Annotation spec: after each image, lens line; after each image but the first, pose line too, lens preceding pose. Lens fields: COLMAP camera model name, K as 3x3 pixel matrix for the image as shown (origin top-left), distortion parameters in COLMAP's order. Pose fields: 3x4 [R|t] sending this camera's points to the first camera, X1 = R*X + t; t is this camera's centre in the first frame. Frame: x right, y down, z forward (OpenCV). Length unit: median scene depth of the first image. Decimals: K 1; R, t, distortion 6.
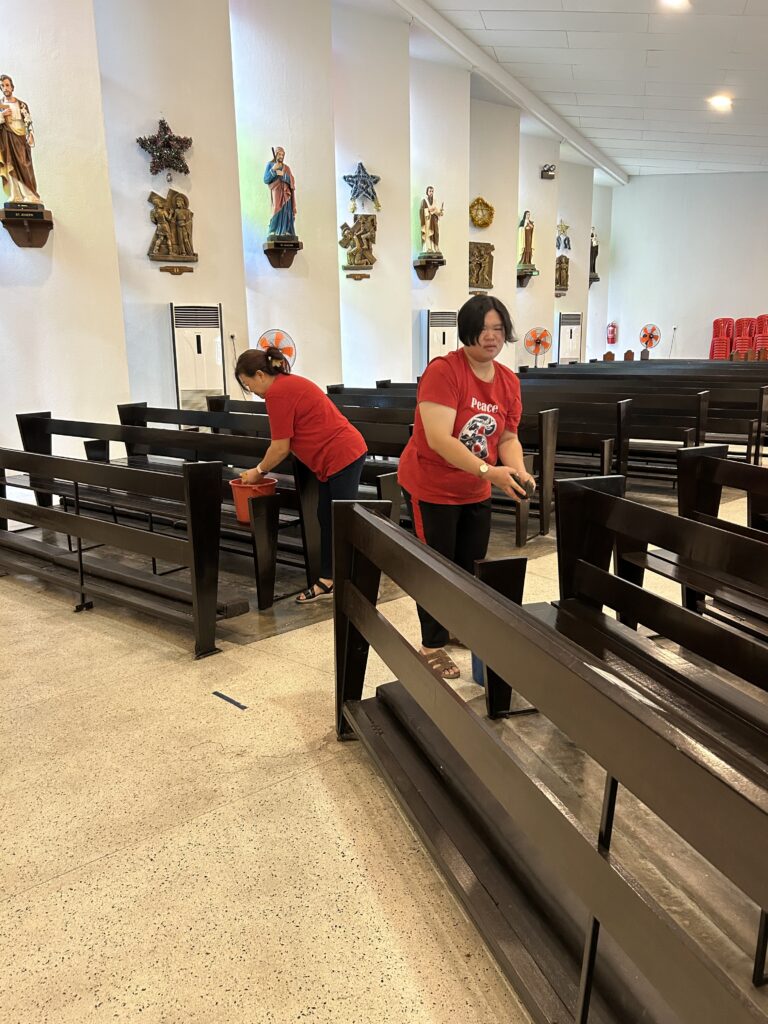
lens RADIAL K [[763.4, 0, 386.1], [0, 763.4, 511.7], [0, 0, 1]] dist [0.031279, -0.030690]
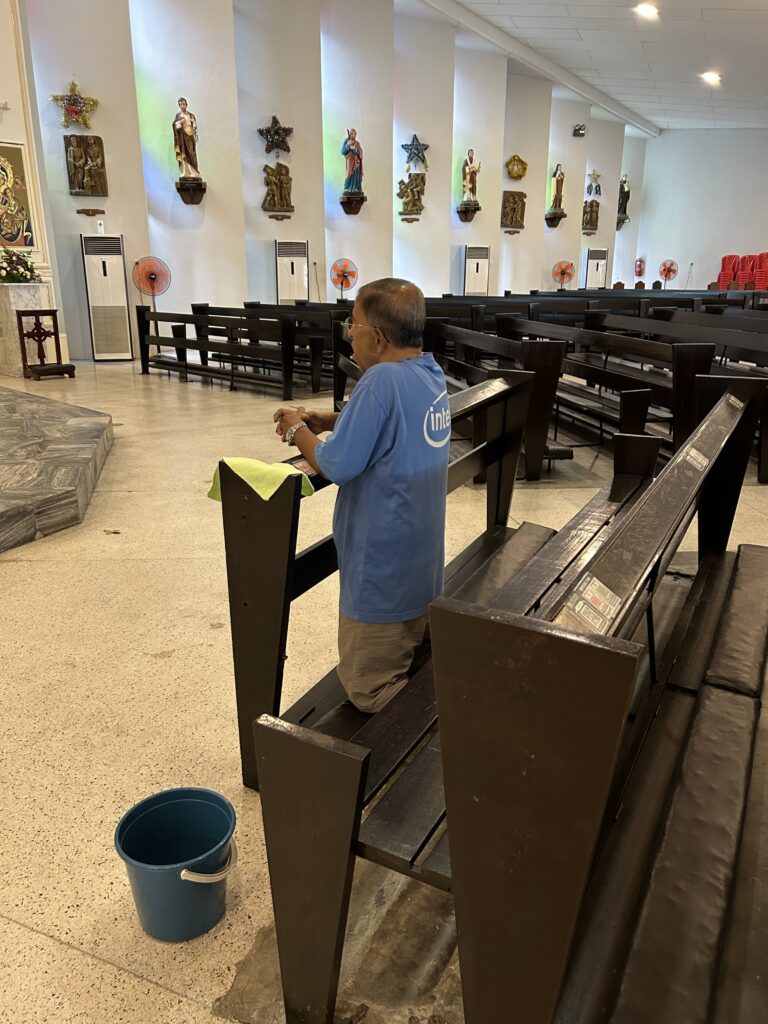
lens RADIAL K [[763.4, 0, 383.3], [0, 763.4, 510.4], [0, 0, 1]] dist [0.031279, -0.030690]
pose [[0.991068, 0.055992, -0.121035, 0.113264], [-0.046037, 0.995440, 0.083544, 0.097378], [0.125161, -0.077225, 0.989126, -0.403894]]
